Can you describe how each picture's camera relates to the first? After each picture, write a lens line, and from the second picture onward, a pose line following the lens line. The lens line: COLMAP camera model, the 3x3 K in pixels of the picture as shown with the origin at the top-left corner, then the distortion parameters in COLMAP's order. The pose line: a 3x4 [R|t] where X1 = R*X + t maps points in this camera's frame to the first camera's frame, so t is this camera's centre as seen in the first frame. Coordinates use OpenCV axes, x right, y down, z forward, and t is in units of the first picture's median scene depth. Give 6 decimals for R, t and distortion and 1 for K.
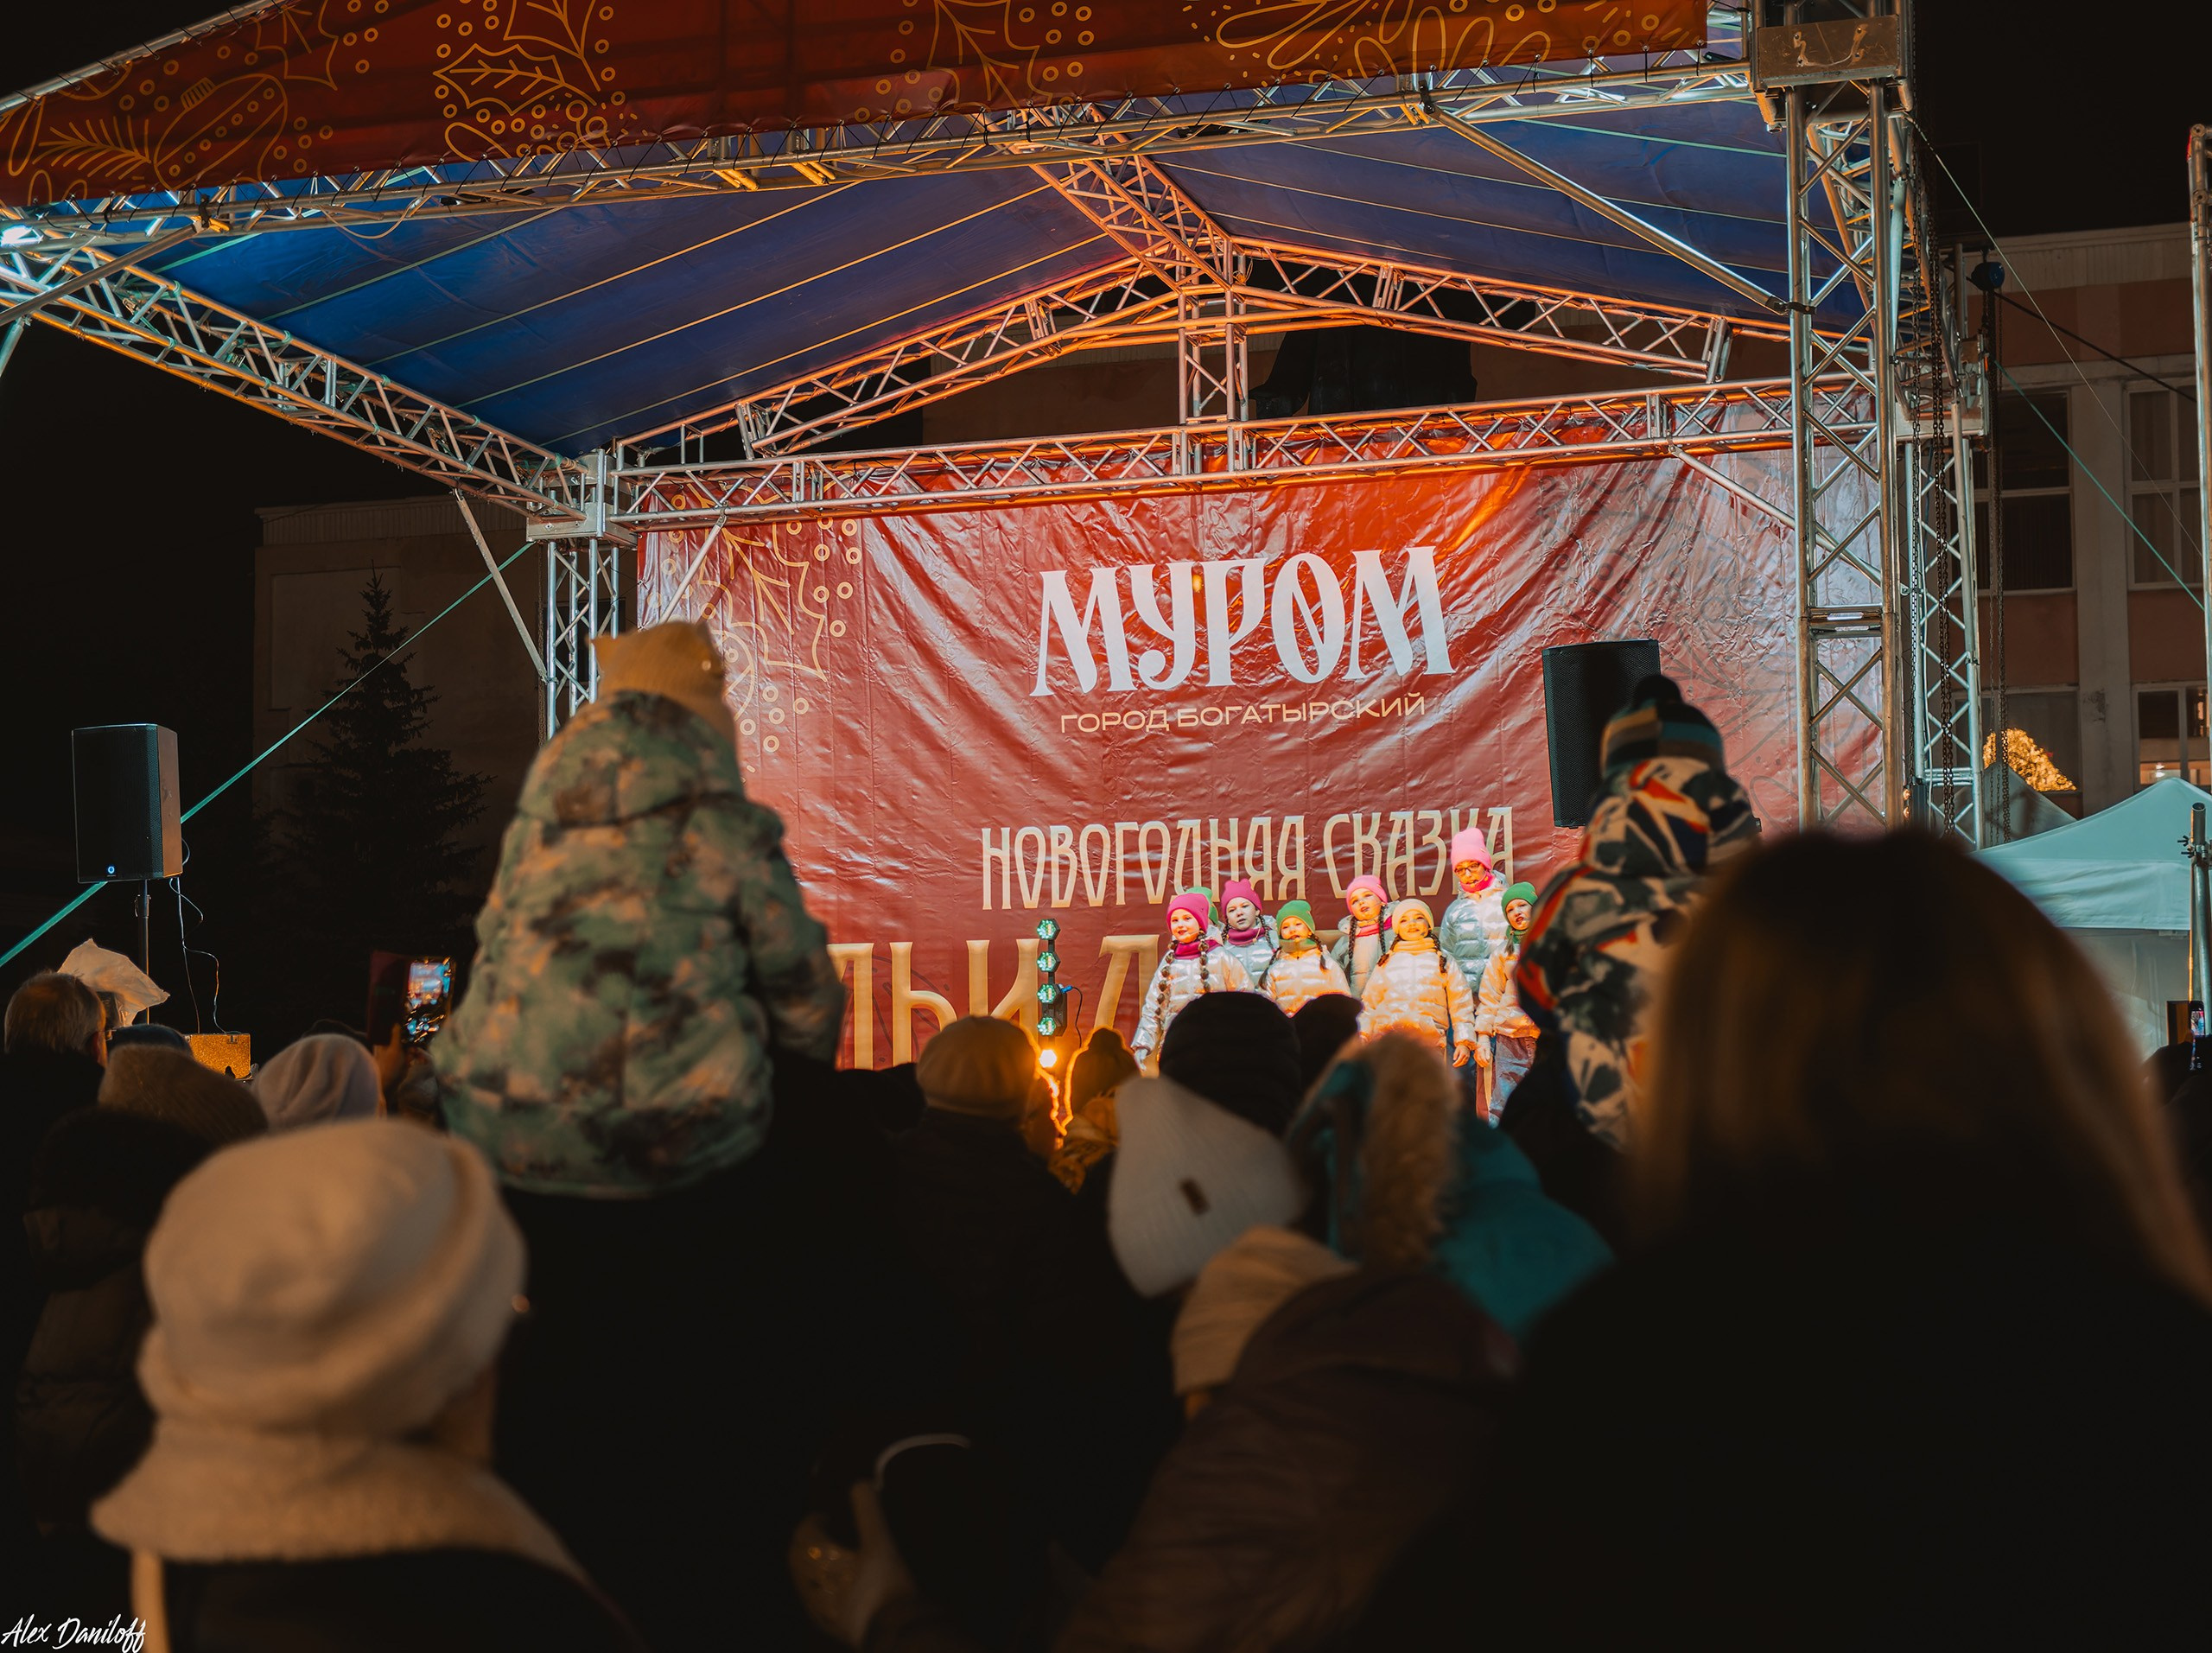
lens RADIAL K [[3278.2, 0, 1107.6], [0, 3278.2, 838.2], [0, 0, 1]] dist [0.004417, 0.000000]
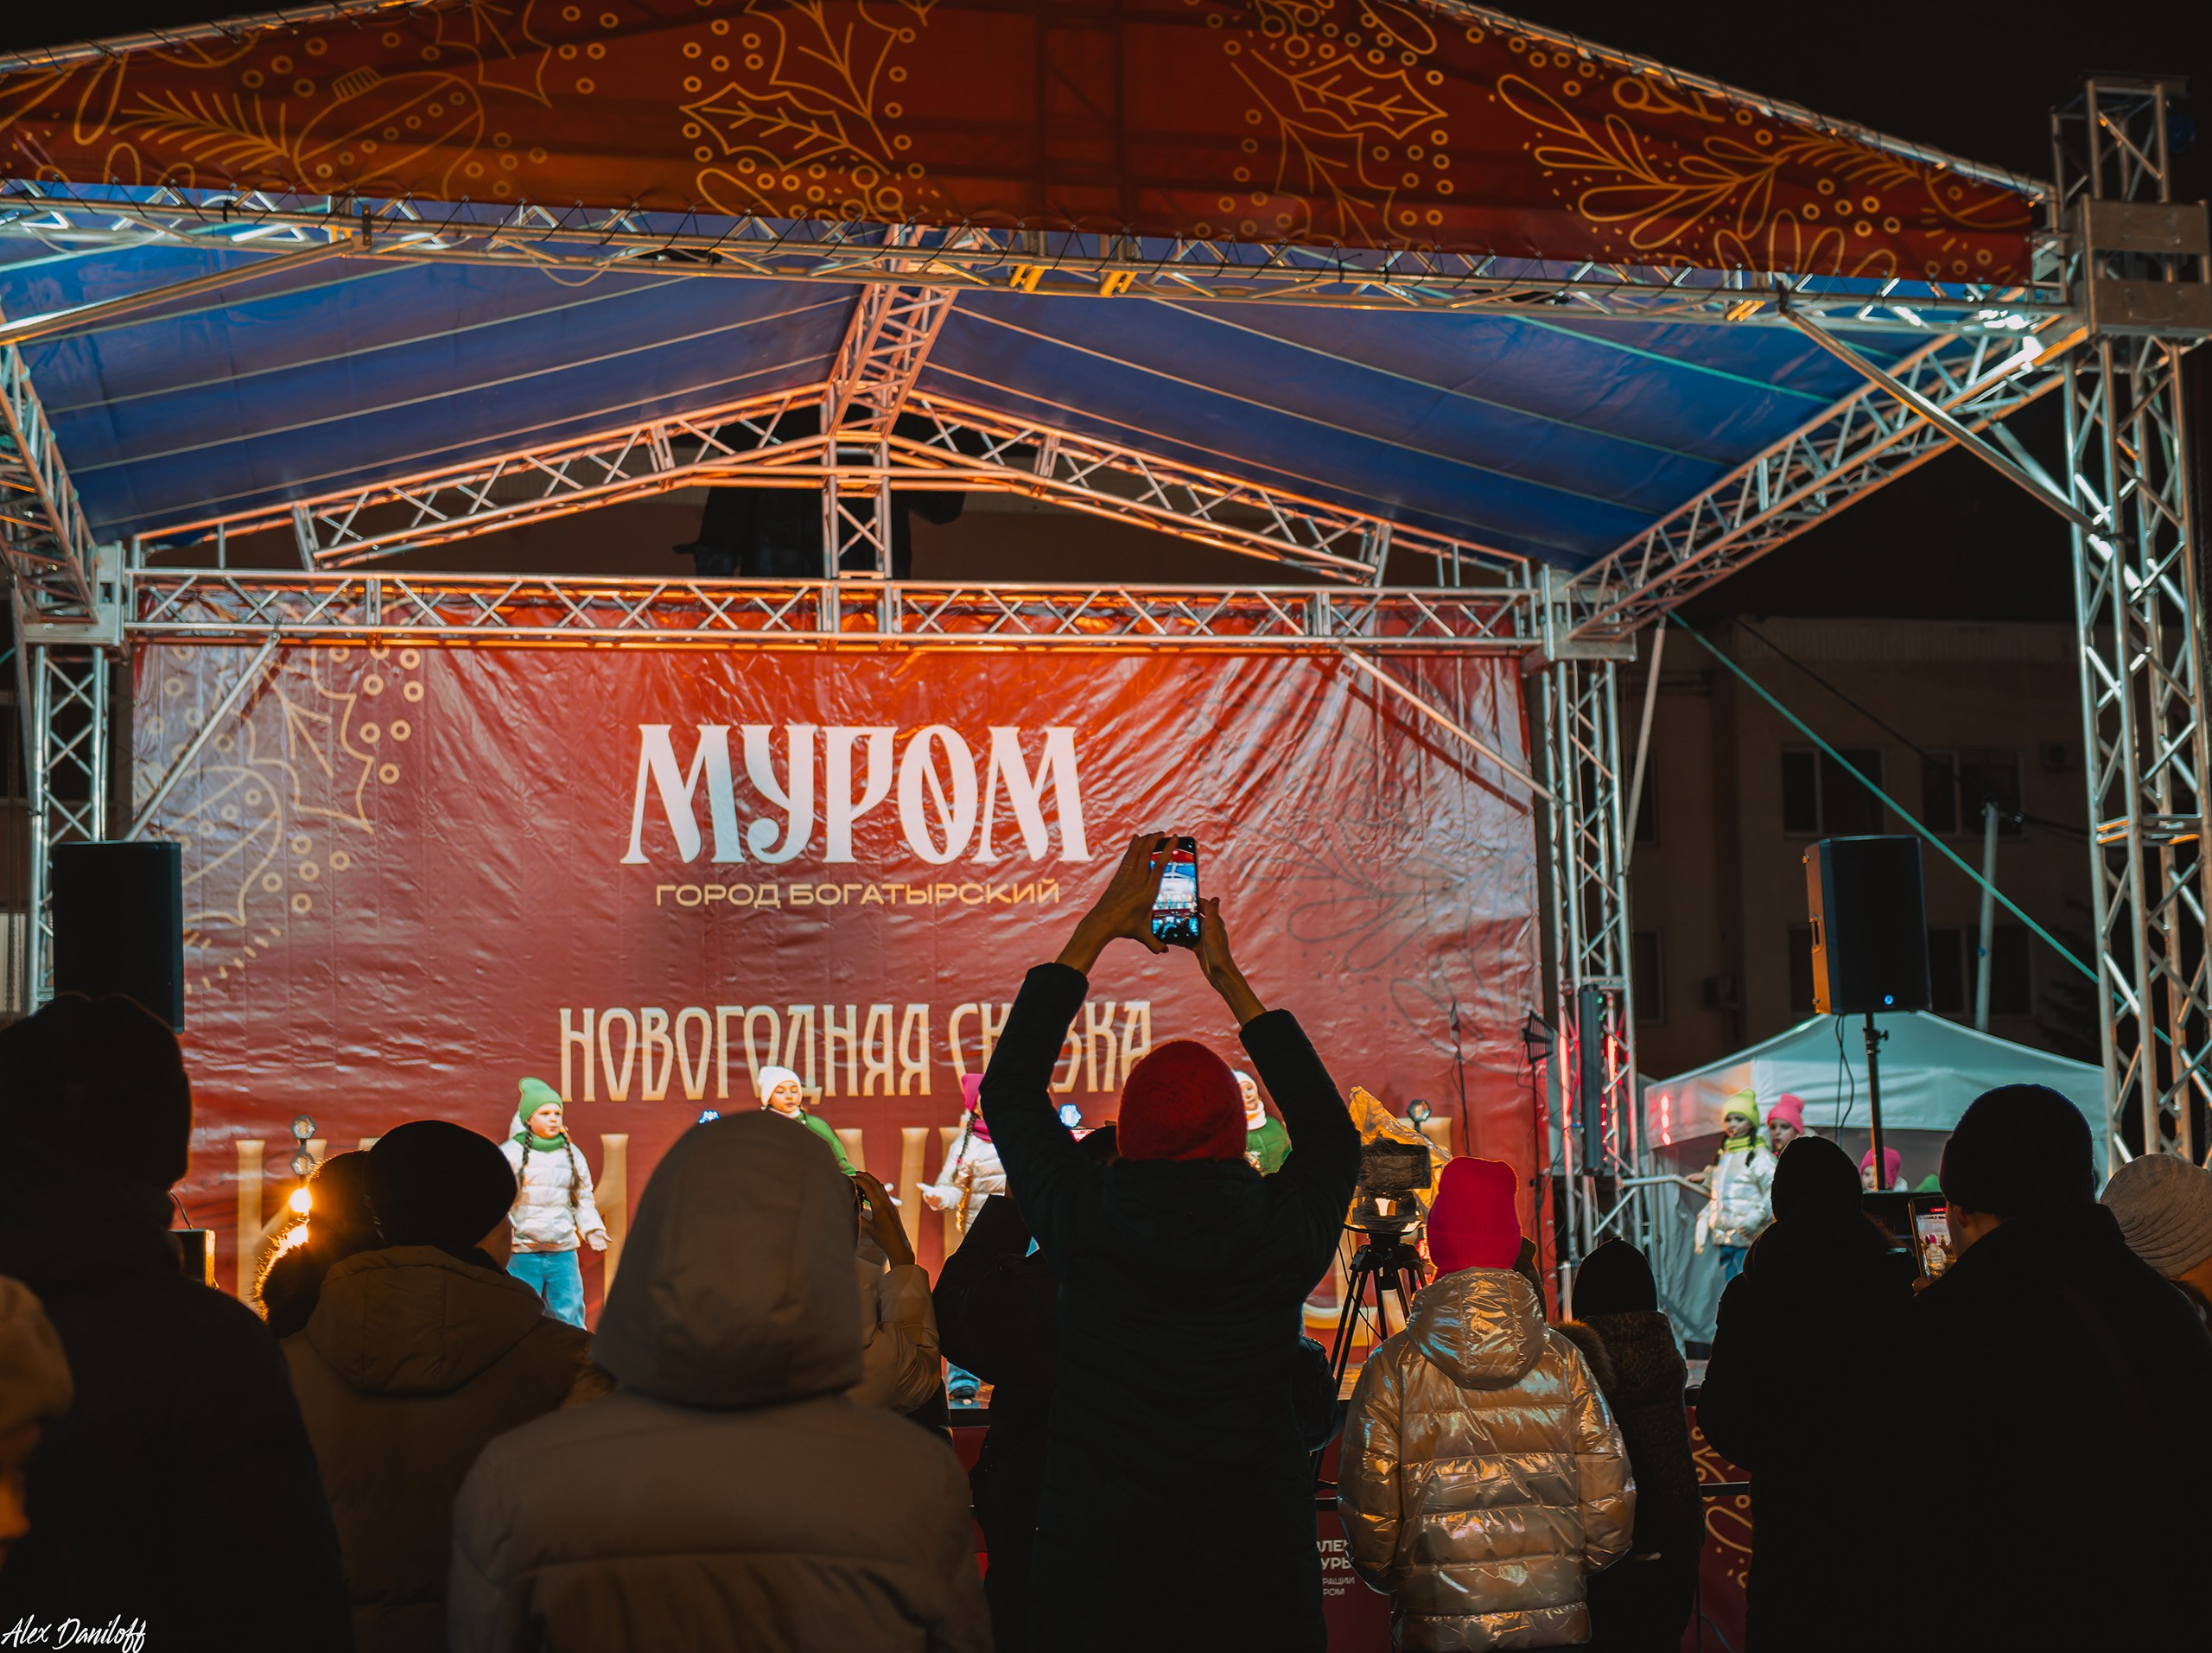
lens RADIAL K [[3512.5, 0, 1099.2], [0, 3512.5, 850.8], [0, 0, 1]] dist [0.008835, 0.000000]
pose [[0.859016, 0.051865, 0.509316, -0.411936], [-0.020021, 0.997497, -0.067809, 0.016316], [-0.511558, 0.048052, 0.857904, 0.113946]]
